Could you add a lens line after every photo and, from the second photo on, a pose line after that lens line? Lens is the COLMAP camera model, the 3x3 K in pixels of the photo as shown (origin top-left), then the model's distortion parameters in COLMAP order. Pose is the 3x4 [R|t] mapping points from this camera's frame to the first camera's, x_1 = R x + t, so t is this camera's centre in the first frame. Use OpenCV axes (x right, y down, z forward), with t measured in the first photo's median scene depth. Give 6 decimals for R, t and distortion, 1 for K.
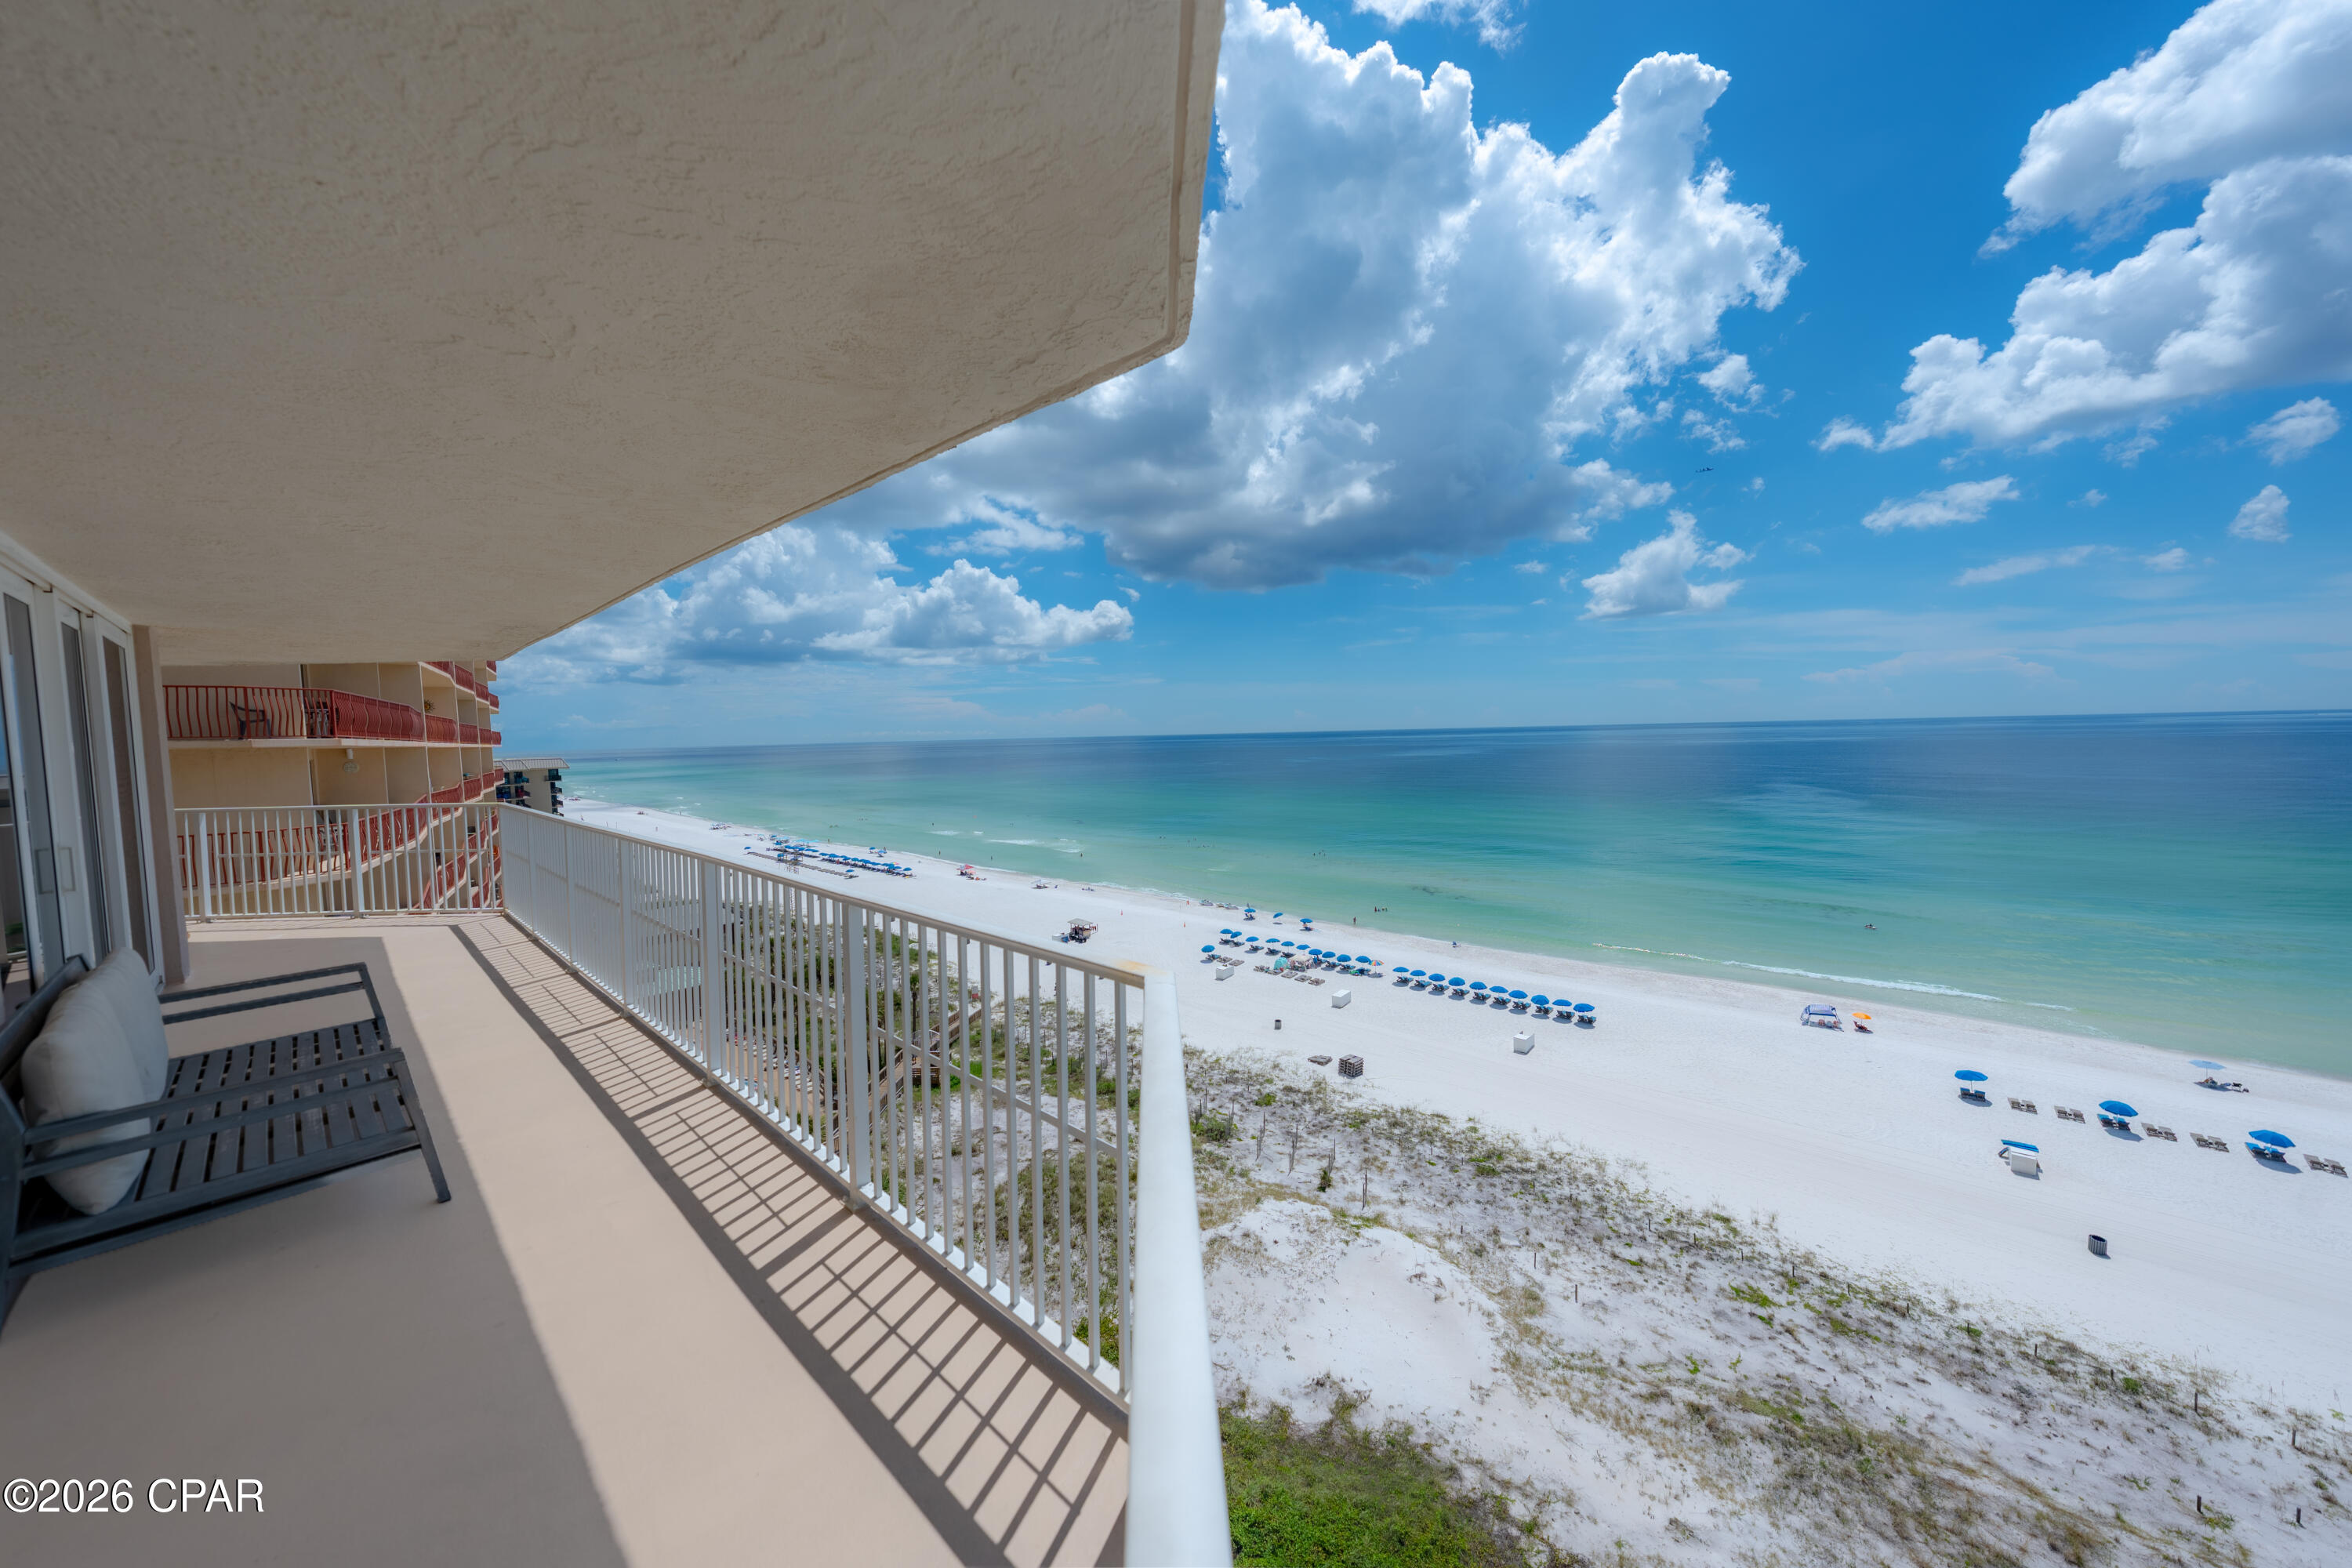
lens RADIAL K [[799.4, 0, 1181.5], [0, 799.4, 777.3], [0, 0, 1]] dist [-0.001102, 0.000043]
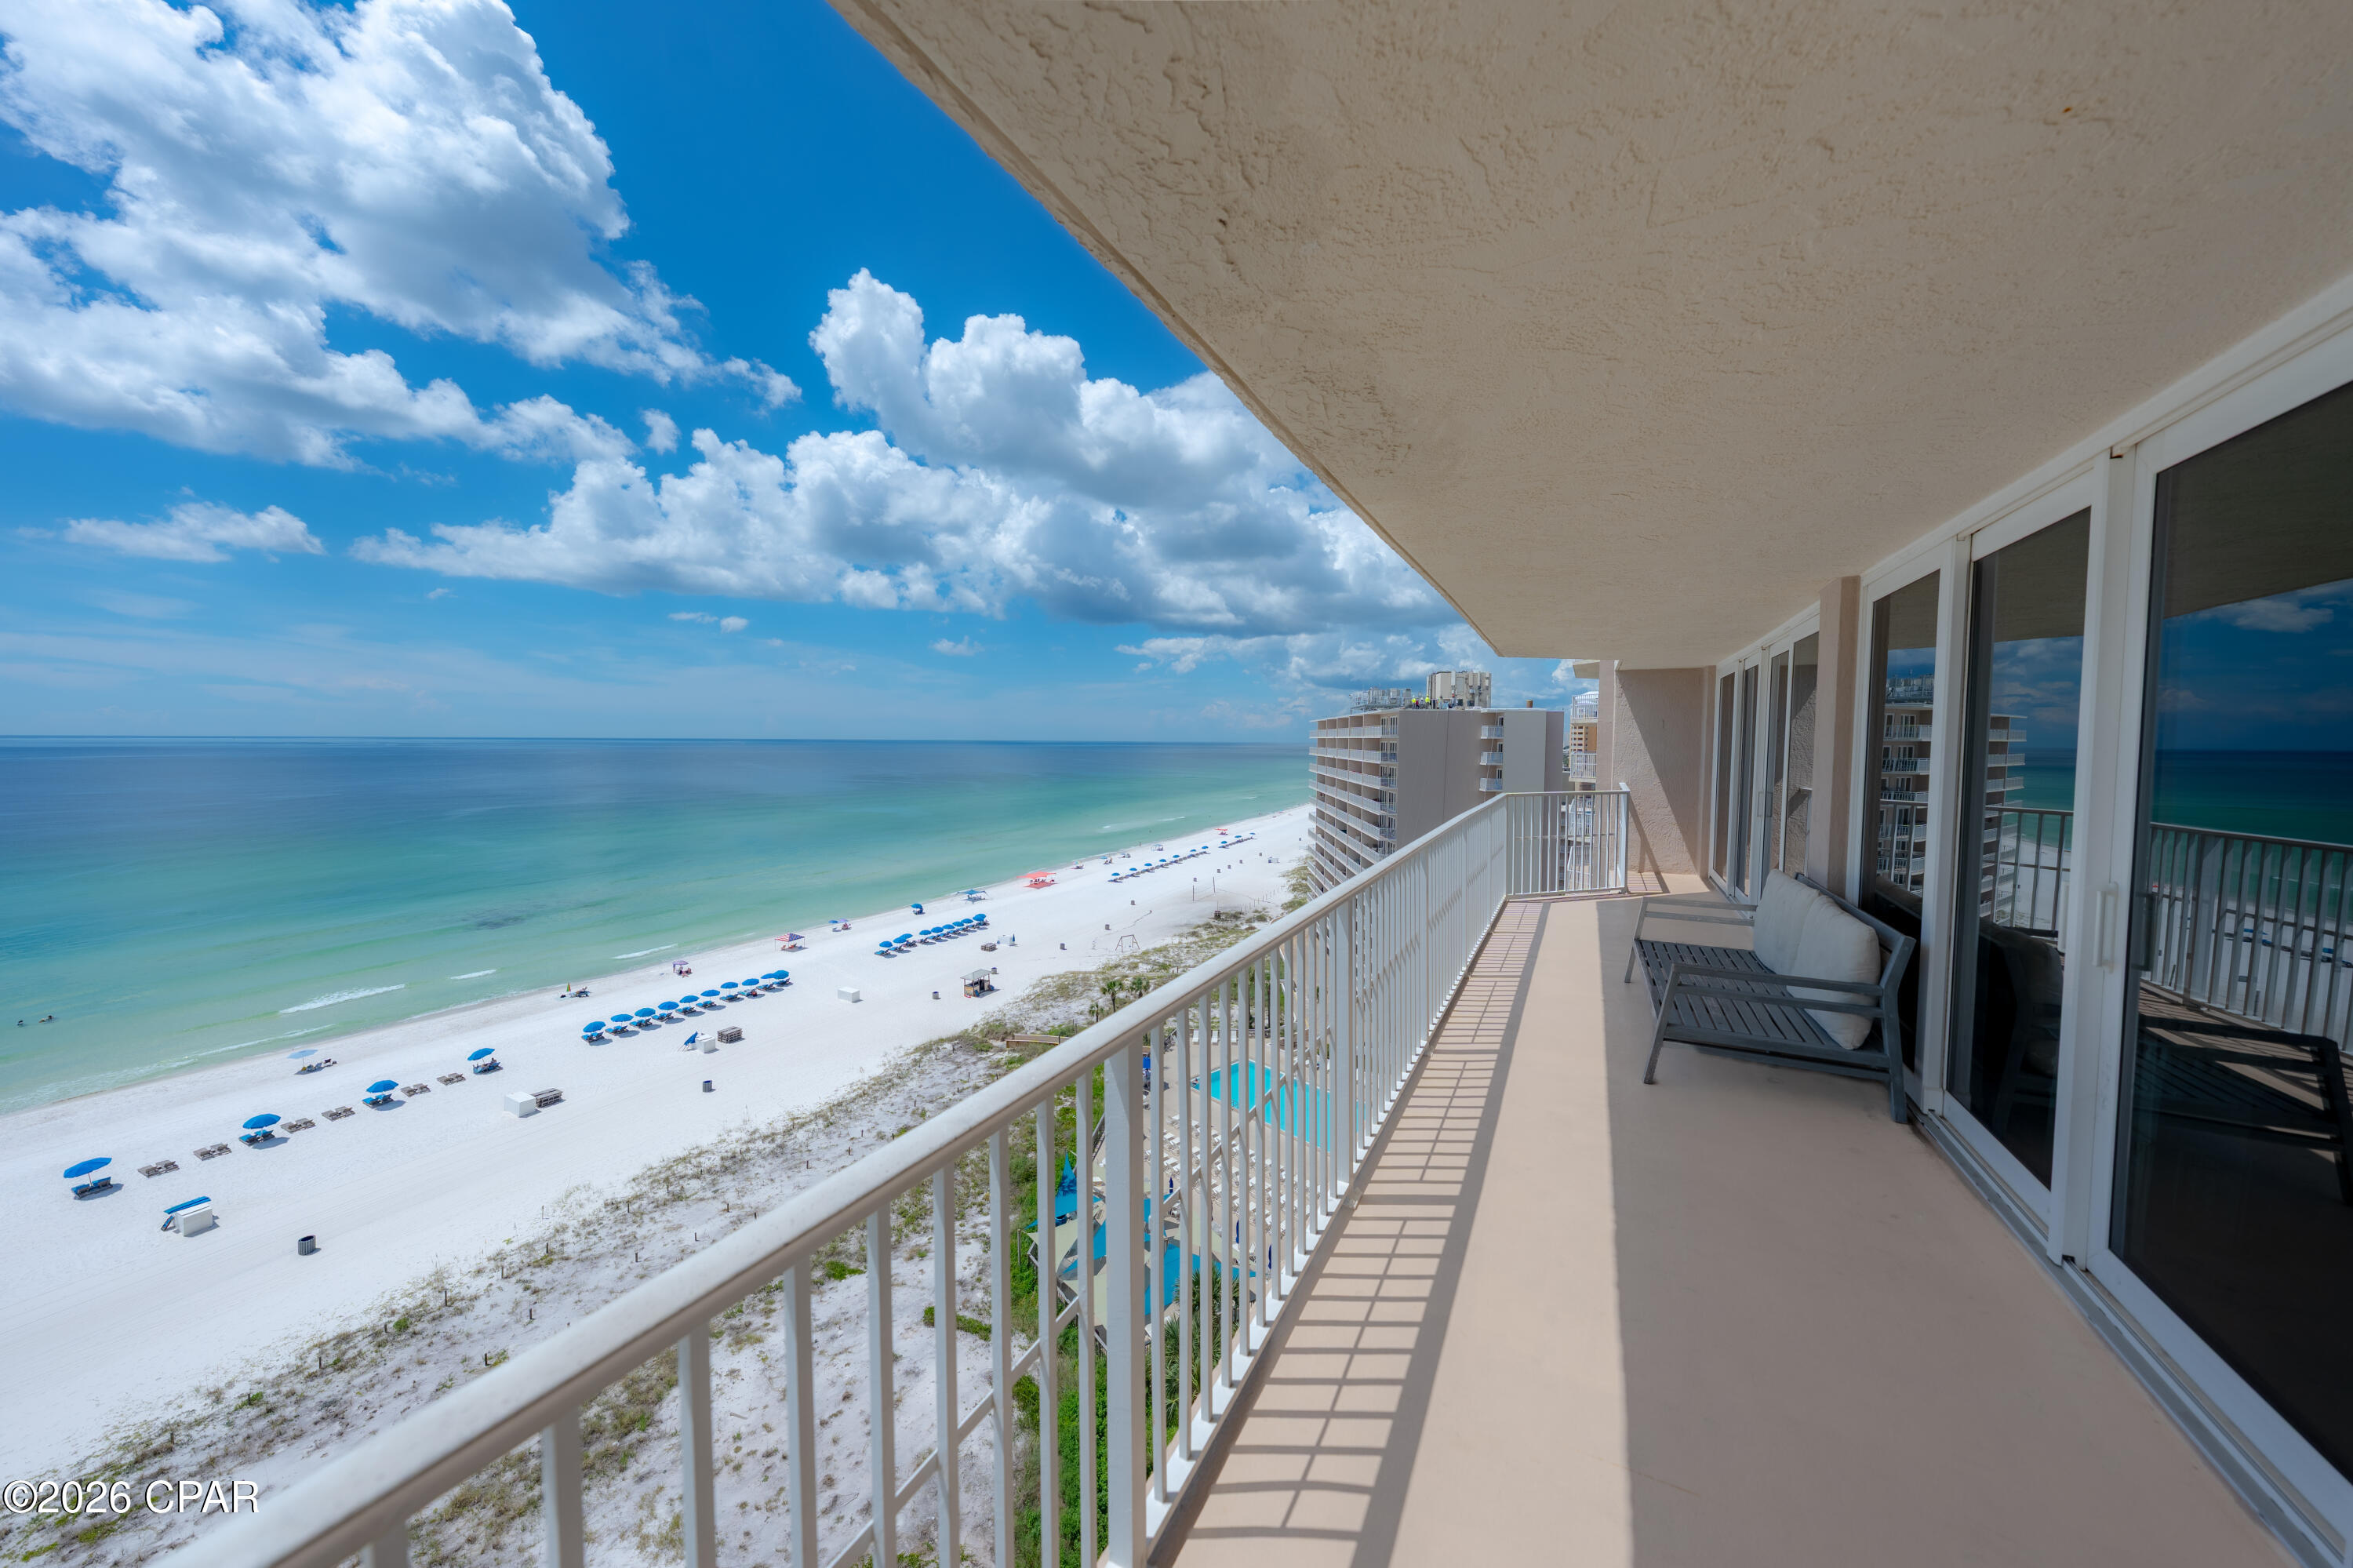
lens RADIAL K [[799.7, 0, 1182.0], [0, 799.7, 777.3], [0, 0, 1]] dist [-0.001102, 0.000043]
pose [[-0.271592, -0.025038, 0.962087, -0.160836], [0.055696, 0.997577, 0.041685, 0.000080], [-0.960800, 0.064906, -0.269540, 0.165717]]
